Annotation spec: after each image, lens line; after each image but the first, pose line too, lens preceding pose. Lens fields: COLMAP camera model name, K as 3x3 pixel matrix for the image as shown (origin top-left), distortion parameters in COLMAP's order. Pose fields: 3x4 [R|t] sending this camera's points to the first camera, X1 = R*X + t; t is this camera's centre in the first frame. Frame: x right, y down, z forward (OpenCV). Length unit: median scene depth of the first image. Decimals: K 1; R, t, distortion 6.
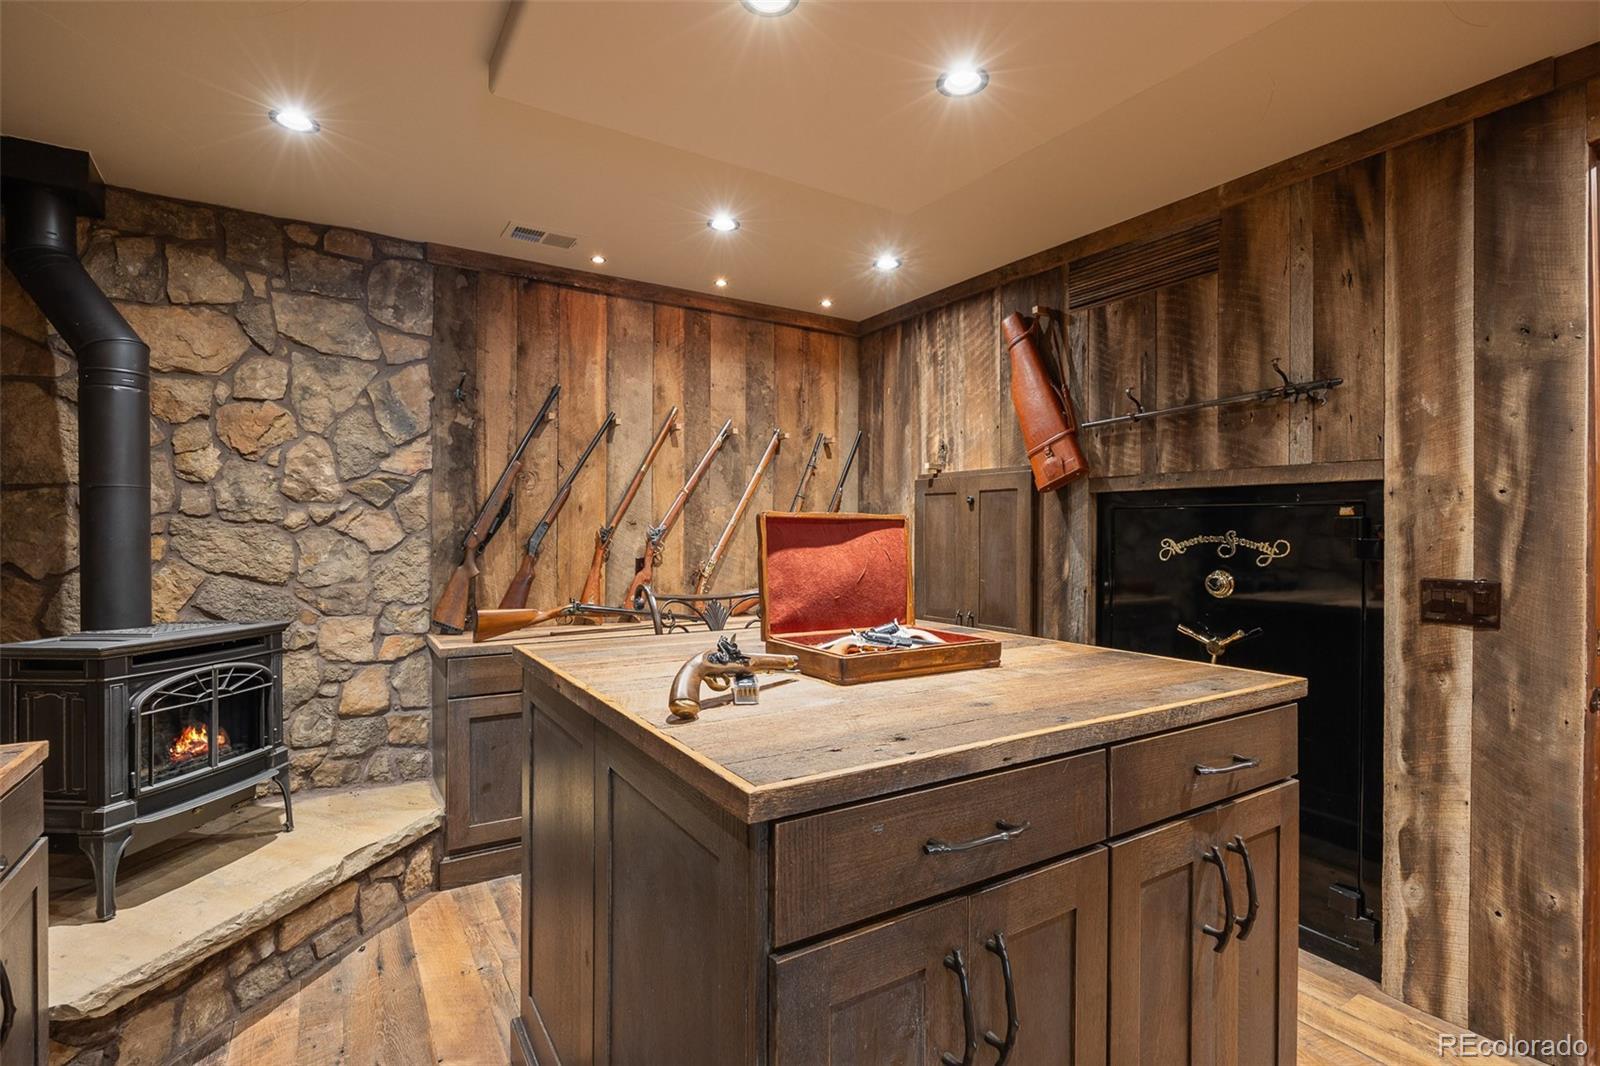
lens RADIAL K [[762.3, 0, 796.4], [0, 762.3, 534.8], [0, 0, 1]] dist [-0.005060, -0.000591]
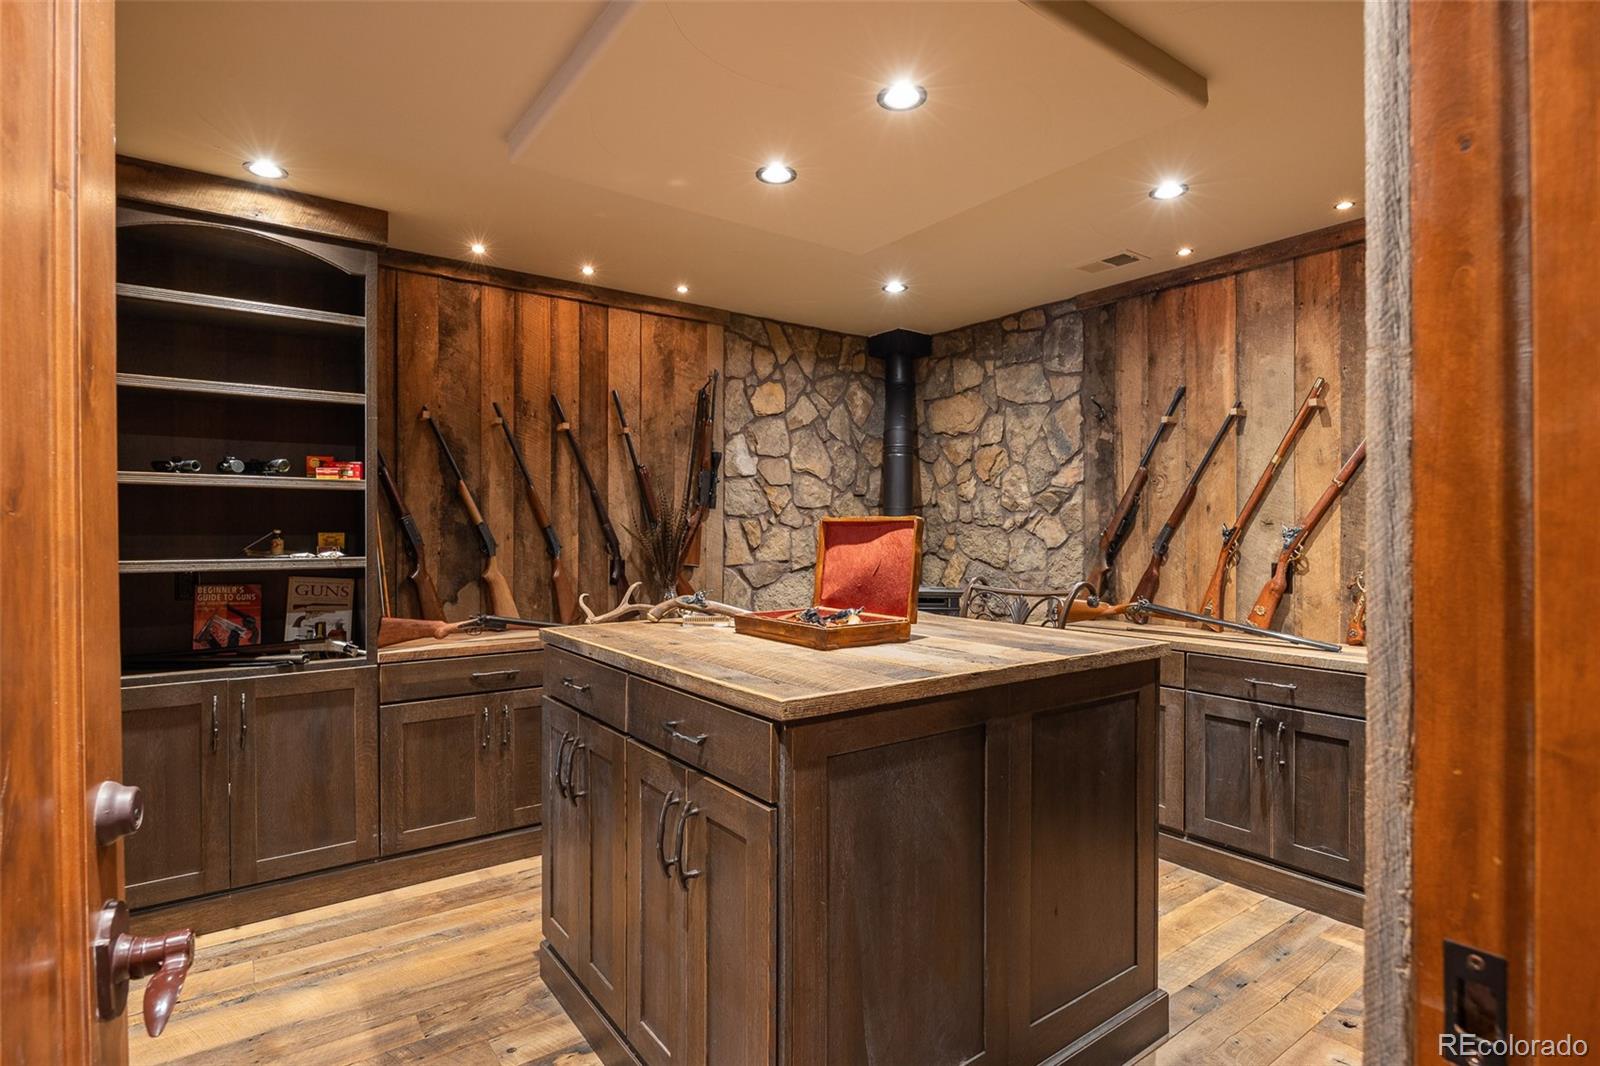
lens RADIAL K [[808.3, 0, 796.6], [0, 808.3, 534.3], [0, 0, 1]] dist [0.000160, -0.000369]
pose [[0.068321, 0.001690, -0.997662, 0.770589], [-0.004753, 0.999988, 0.001368, -0.001108], [0.997652, 0.004649, 0.068328, 0.461477]]
